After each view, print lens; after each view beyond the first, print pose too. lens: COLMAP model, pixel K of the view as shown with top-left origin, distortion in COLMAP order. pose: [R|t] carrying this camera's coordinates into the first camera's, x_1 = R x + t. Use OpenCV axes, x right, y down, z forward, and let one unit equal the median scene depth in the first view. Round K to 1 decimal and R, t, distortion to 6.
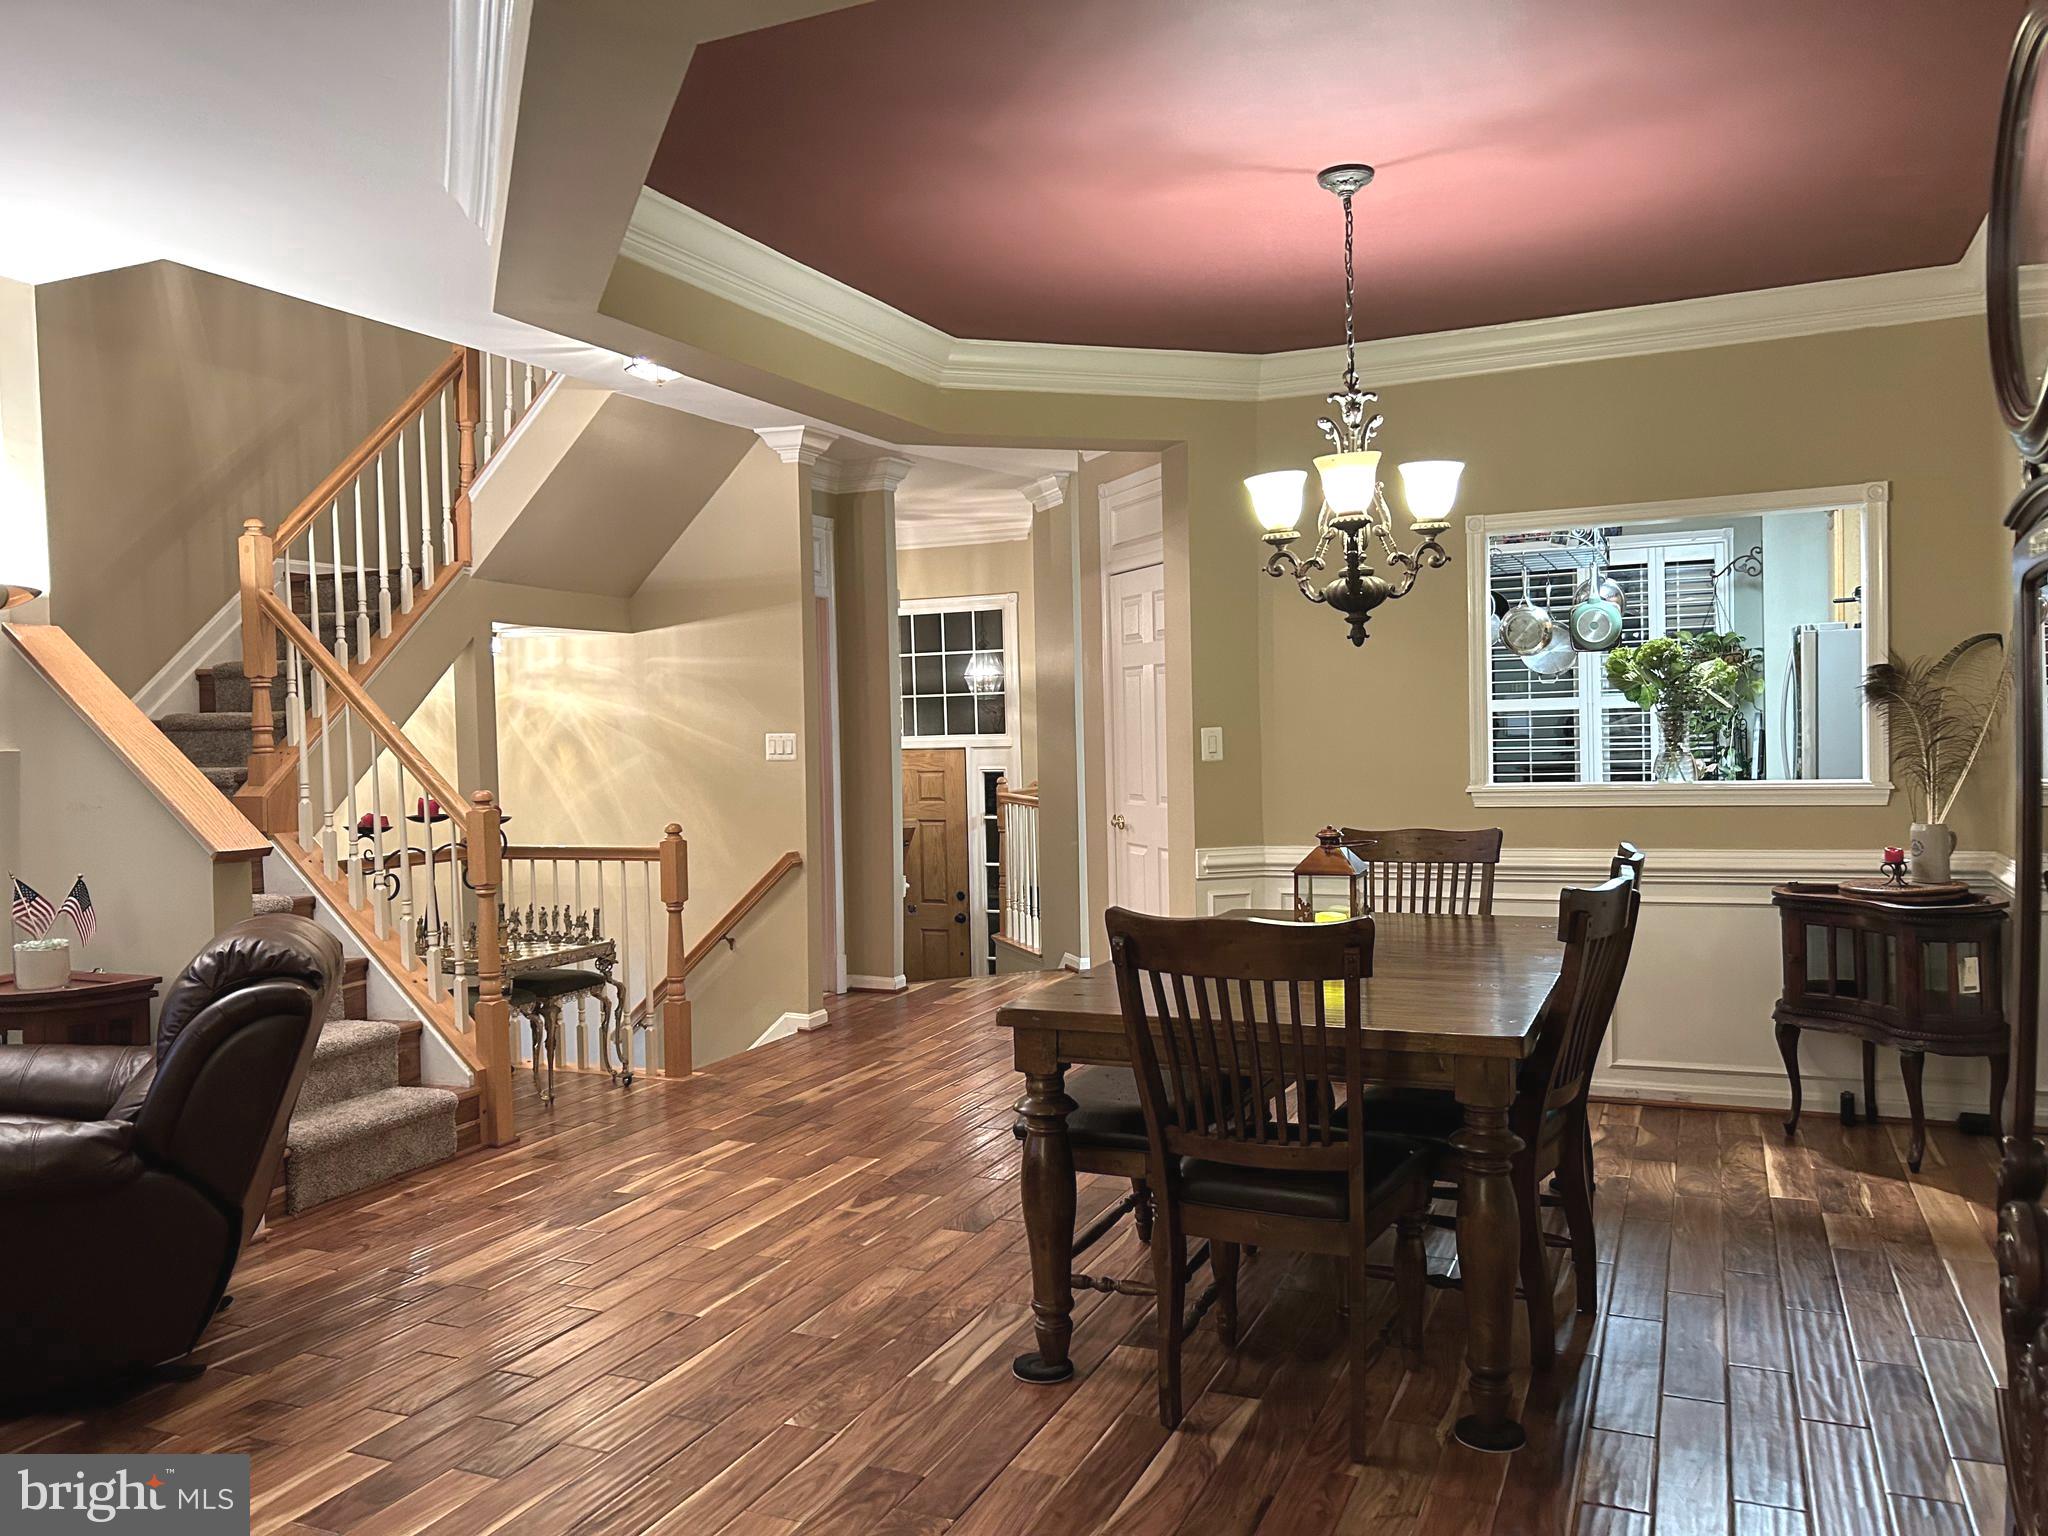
lens RADIAL K [[1550.0, 0, 1024.0], [0, 1550.0, 768.0], [0, 0, 1]] dist [0.053536, -0.000566]
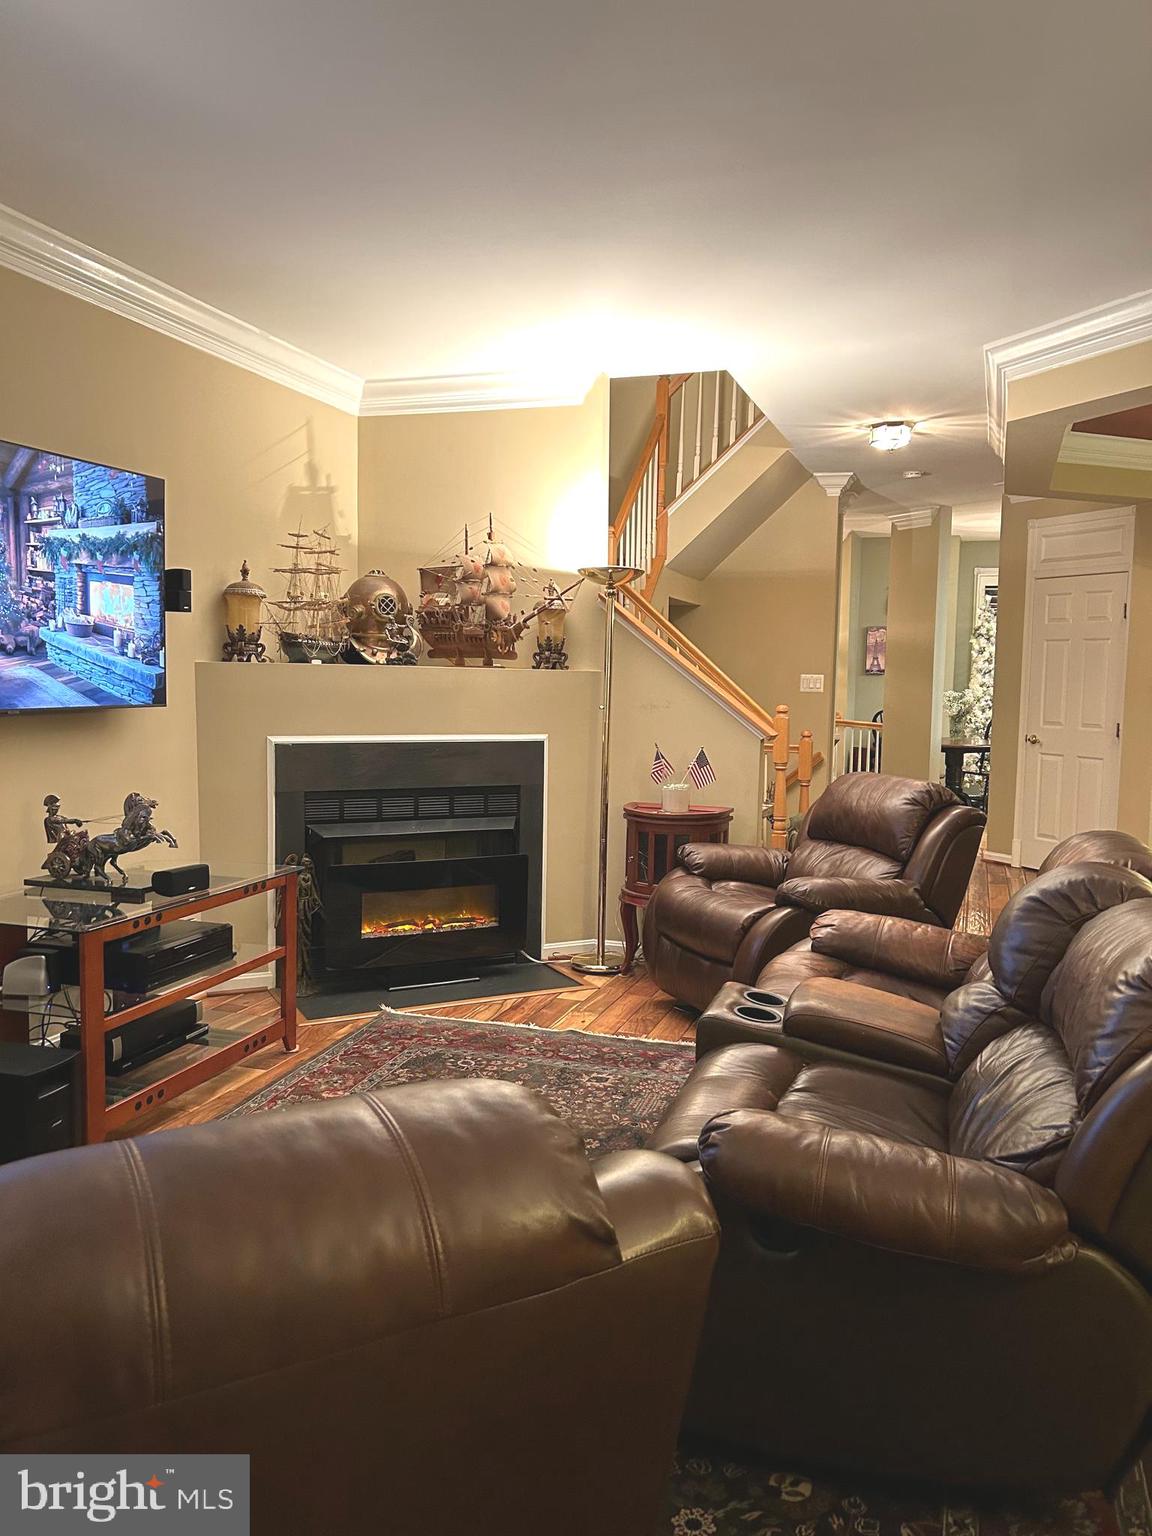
lens RADIAL K [[1162.5, 0, 576.0], [0, 1162.5, 768.0], [0, 0, 1]] dist [0.053536, -0.000566]
pose [[0.995612, 0.030680, 0.088405, -0.540930], [-0.035679, 0.997819, 0.055533, 0.015539], [-0.086509, -0.058444, 0.994535, -0.142622]]
